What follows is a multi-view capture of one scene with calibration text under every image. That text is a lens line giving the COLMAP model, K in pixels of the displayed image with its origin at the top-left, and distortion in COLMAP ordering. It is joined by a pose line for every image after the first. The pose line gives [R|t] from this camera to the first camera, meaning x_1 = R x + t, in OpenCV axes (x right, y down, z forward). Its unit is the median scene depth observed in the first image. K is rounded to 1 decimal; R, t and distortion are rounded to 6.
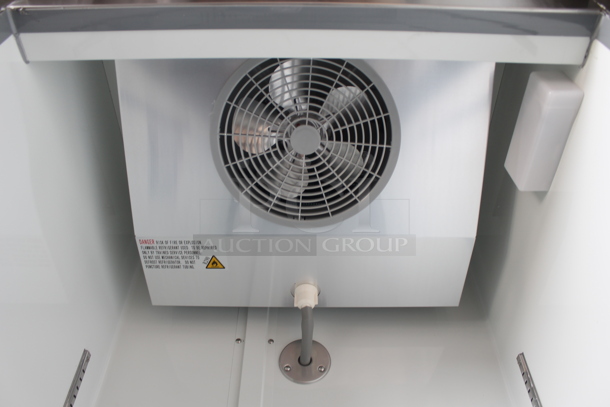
lens RADIAL K [[509.3, 0, 305.0], [0, 509.3, 203.5], [0, 0, 1]] dist [-0.171952, 0.145025]
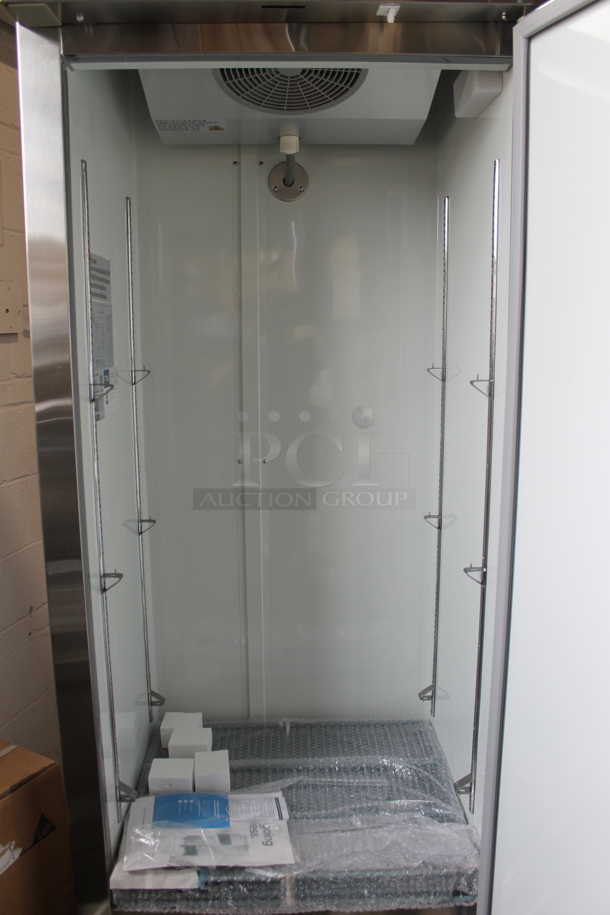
lens RADIAL K [[764.0, 0, 305.4], [0, 764.0, 482.5], [0, 0, 1]] dist [-0.171952, 0.145025]
pose [[0.999422, -0.017209, 0.029307, -0.027498], [-0.017385, 0.482103, 0.875942, -1.024764], [-0.029203, -0.875946, 0.481525, -0.627758]]
